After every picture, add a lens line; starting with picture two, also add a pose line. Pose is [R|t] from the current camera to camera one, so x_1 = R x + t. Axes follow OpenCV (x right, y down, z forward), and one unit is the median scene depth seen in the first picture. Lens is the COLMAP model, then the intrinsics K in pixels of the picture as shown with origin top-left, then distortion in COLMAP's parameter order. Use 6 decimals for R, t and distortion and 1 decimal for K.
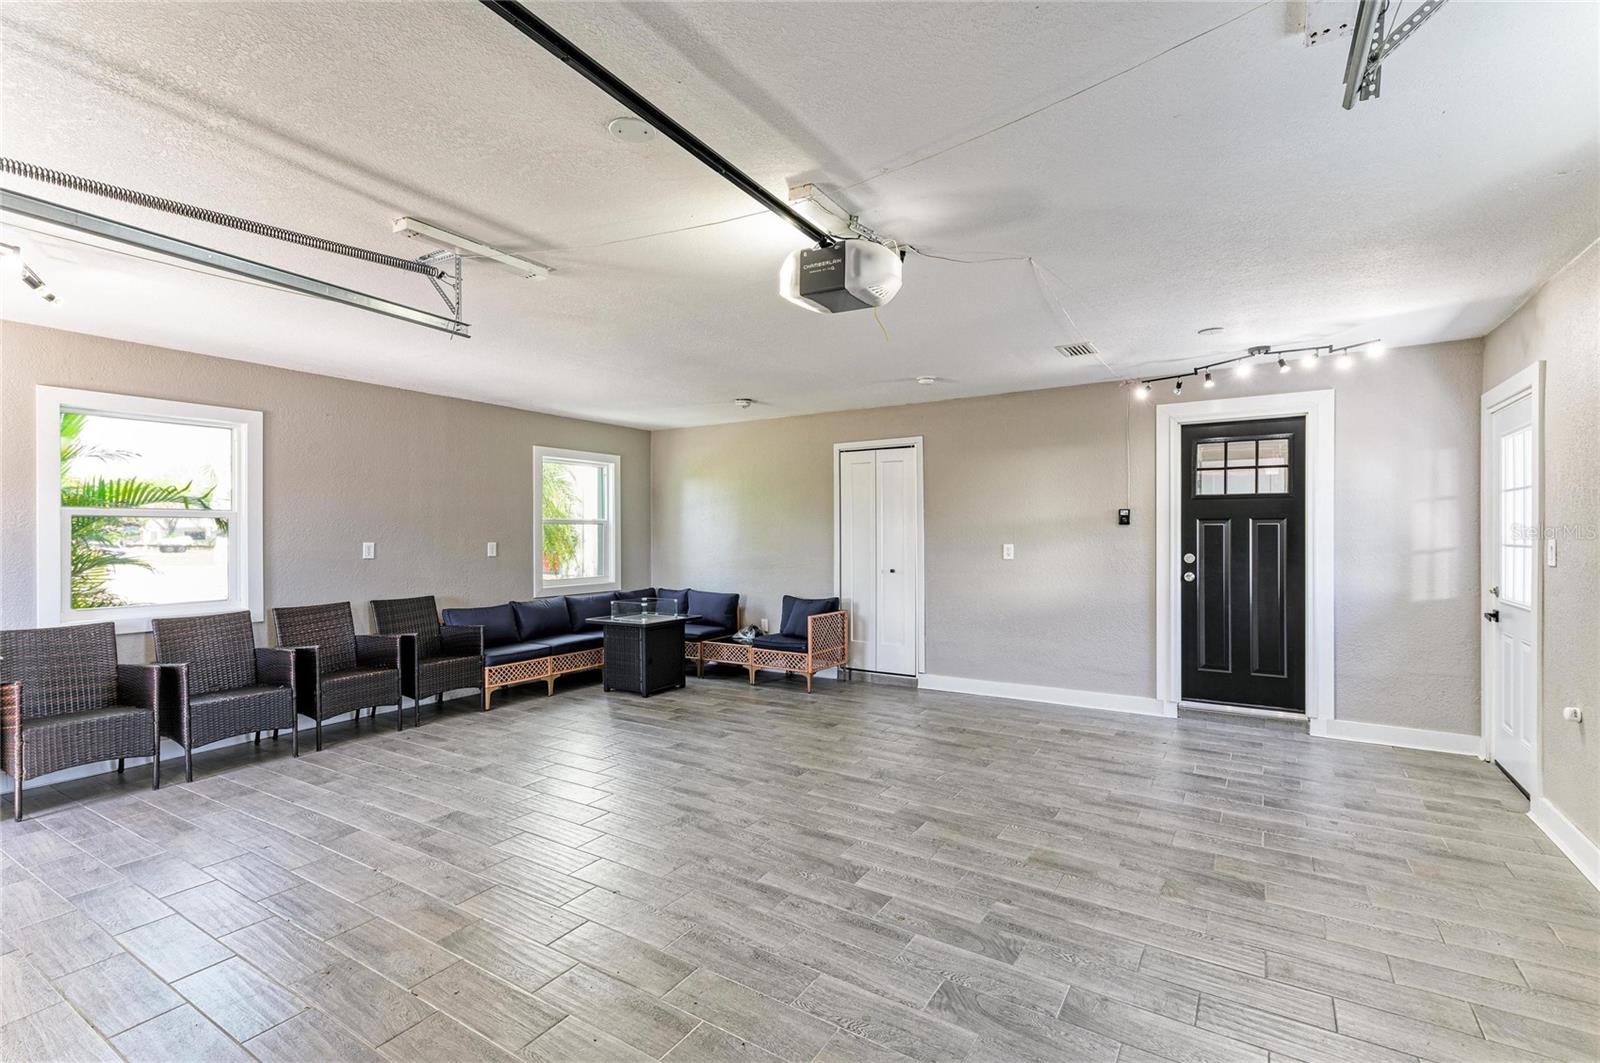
lens RADIAL K [[731.7, 0, 796.9], [0, 731.7, 532.4], [0, 0, 1]] dist [0.012119, -0.000065]
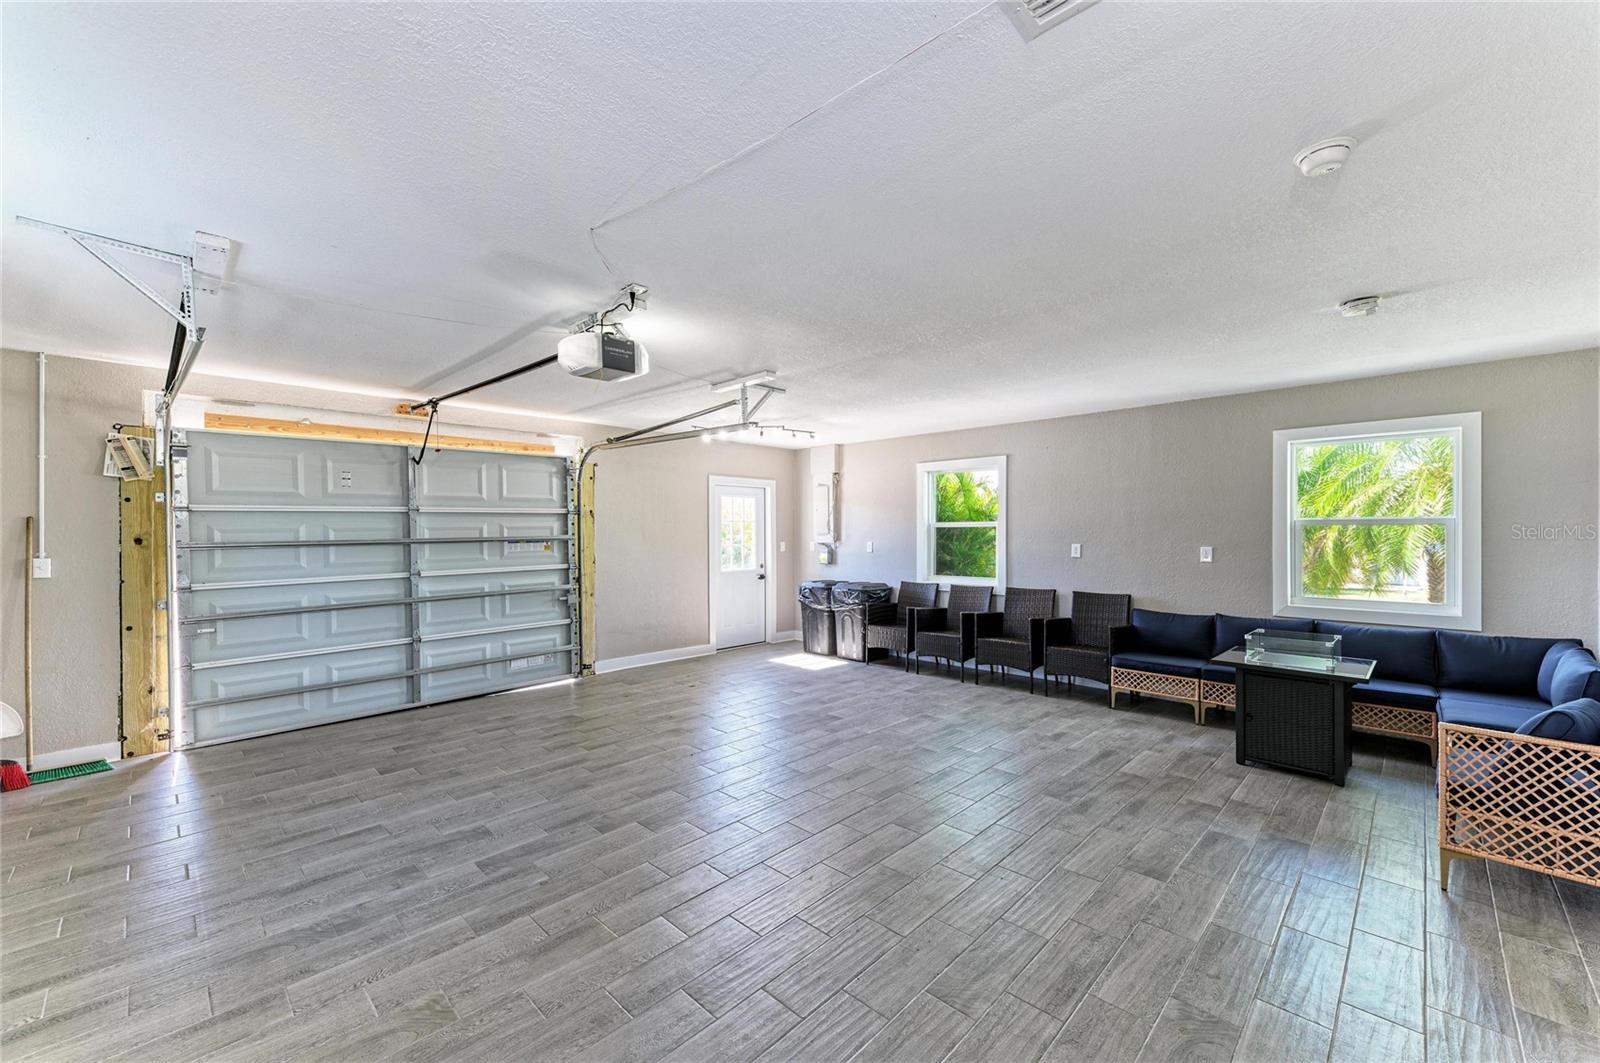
lens RADIAL K [[632.6, 0, 804.8], [0, 632.6, 536.5], [0, 0, 1]] dist [0.010824, 0.000160]
pose [[-0.204261, 0.006877, -0.978892, 0.603245], [0.003892, 0.999973, 0.006213, -0.008404], [0.978909, -0.002540, -0.204282, 0.842554]]
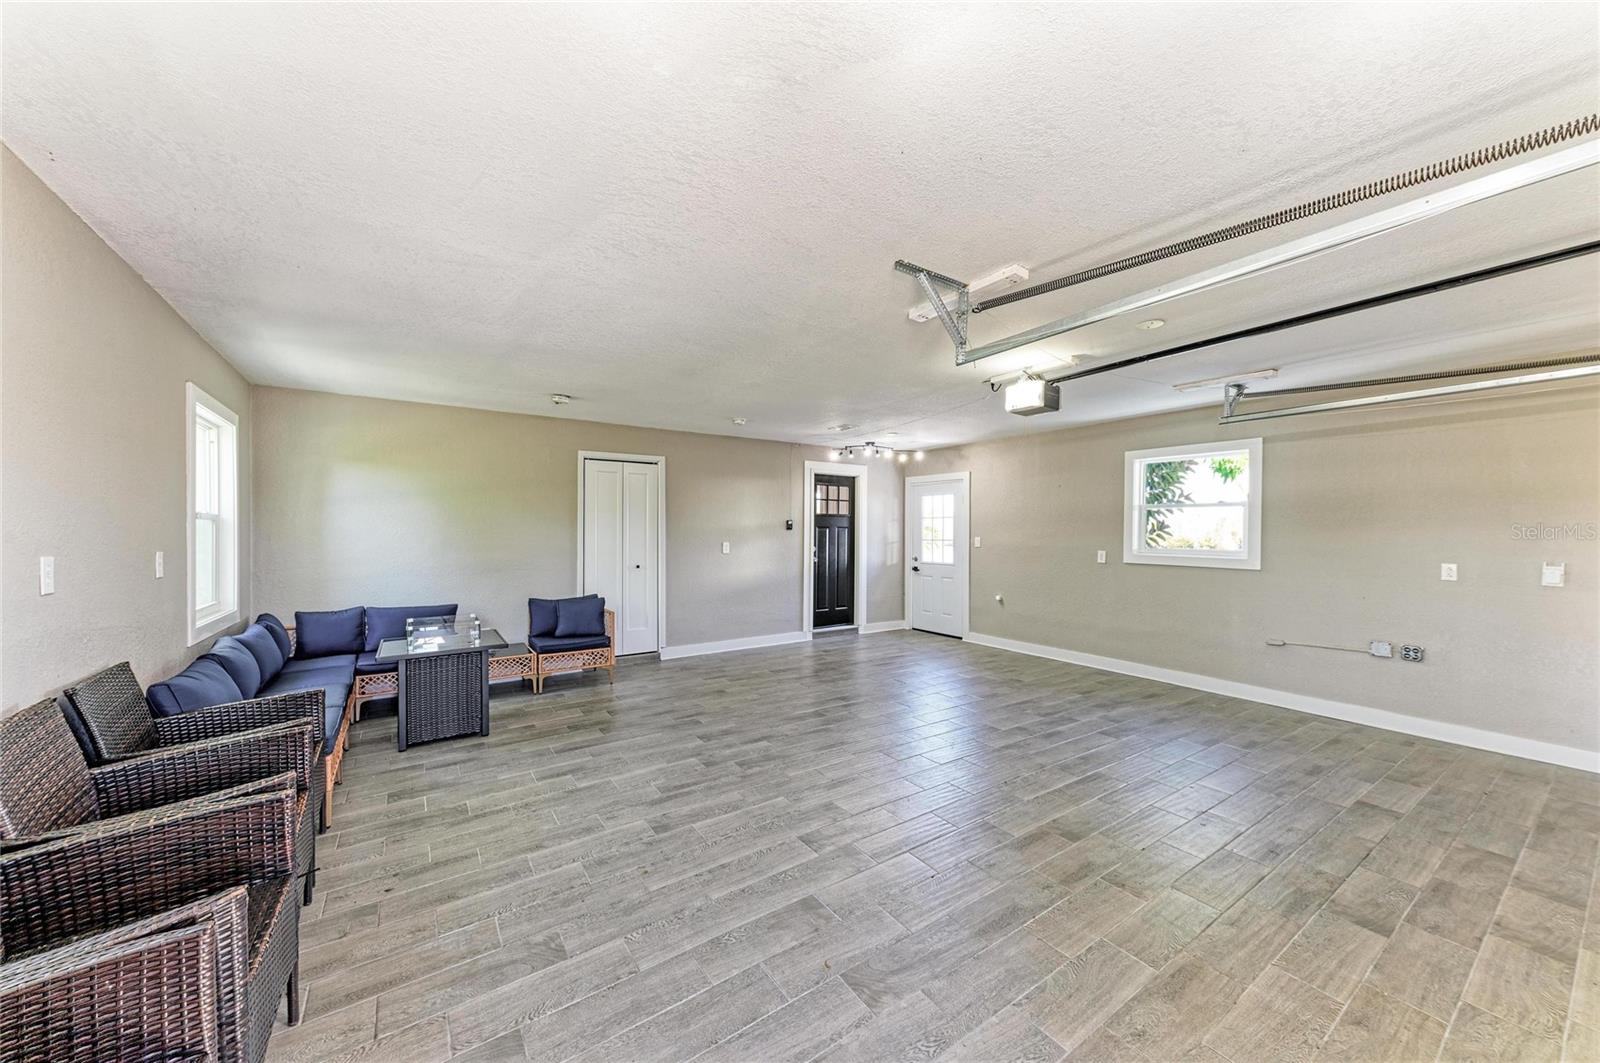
lens RADIAL K [[572.4, 0, 806.0], [0, 572.4, 535.0], [0, 0, 1]] dist [0.005609, -0.001437]
pose [[0.389004, -0.000404, 0.921236, -0.788316], [-0.002589, 0.999995, 0.001532, -0.000747], [-0.921232, -0.002981, 0.389001, 0.502674]]
